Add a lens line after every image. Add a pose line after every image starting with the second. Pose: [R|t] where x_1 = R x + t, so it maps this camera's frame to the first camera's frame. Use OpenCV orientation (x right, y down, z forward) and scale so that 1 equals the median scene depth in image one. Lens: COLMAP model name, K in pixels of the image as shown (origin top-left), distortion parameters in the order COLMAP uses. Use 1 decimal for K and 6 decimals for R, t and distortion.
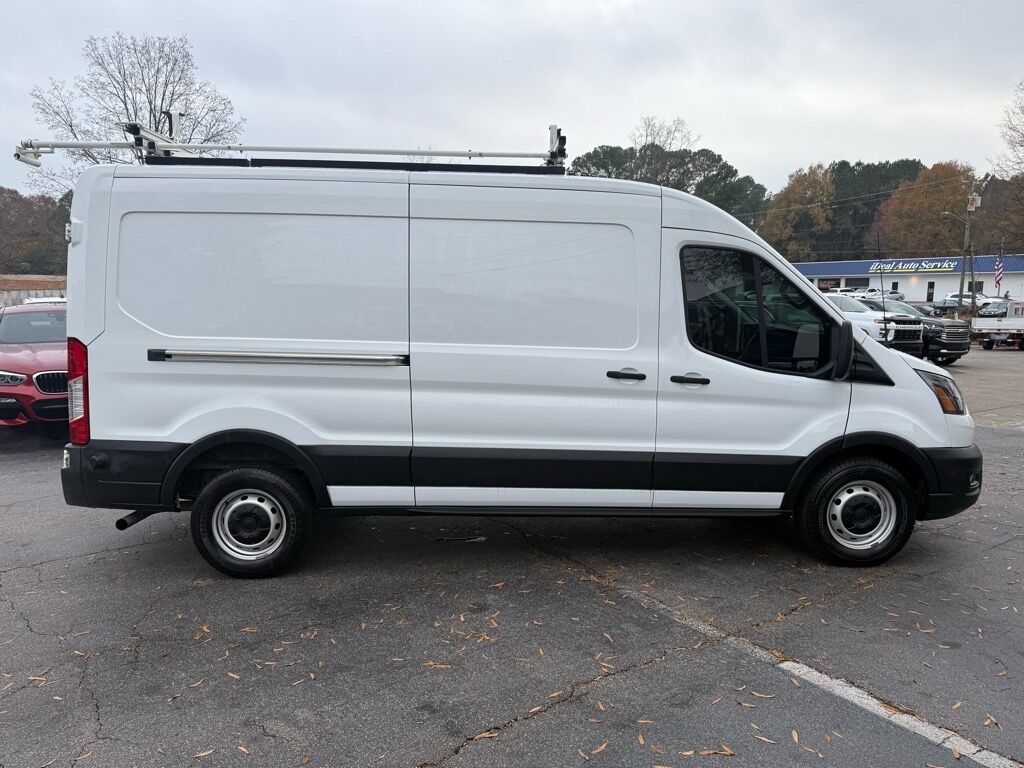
lens RADIAL K [[795.9, 0, 517.8], [0, 795.9, 385.5], [0, 0, 1]] dist [0.047914, -0.010784]
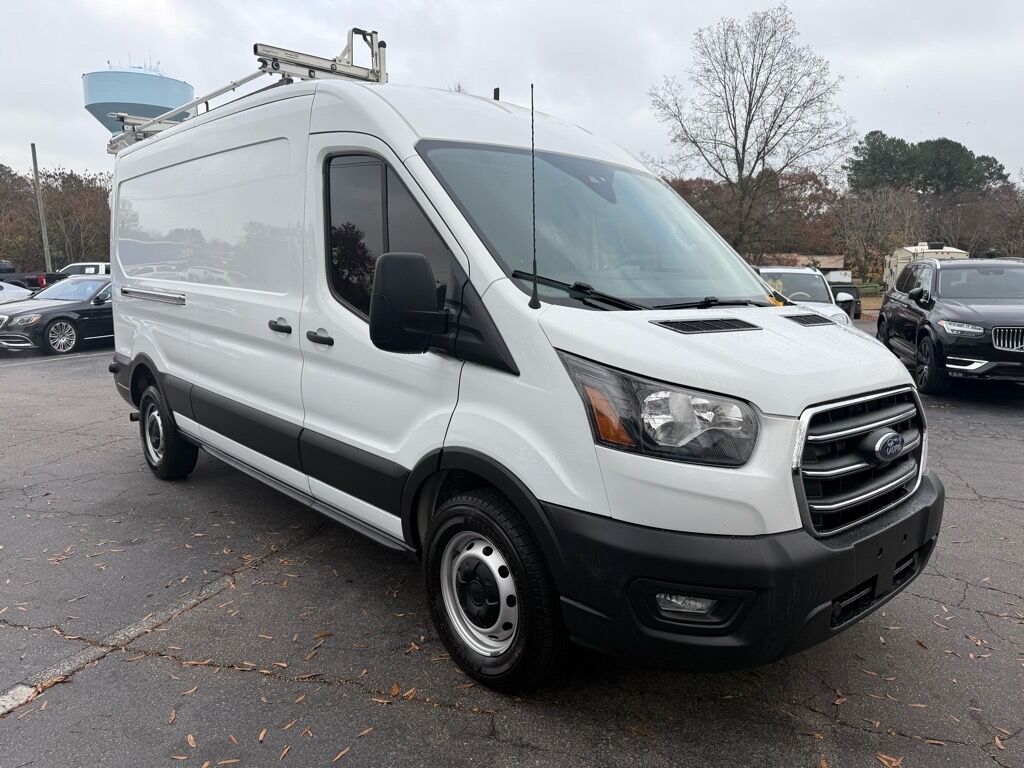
lens RADIAL K [[795.9, 0, 517.8], [0, 795.9, 385.5], [0, 0, 1]] dist [0.047914, -0.010784]
pose [[0.615613, 0.111107, -0.780177, 0.897487], [-0.094210, 0.993287, 0.067118, -0.029822], [0.782397, 0.032182, 0.621948, 0.667764]]
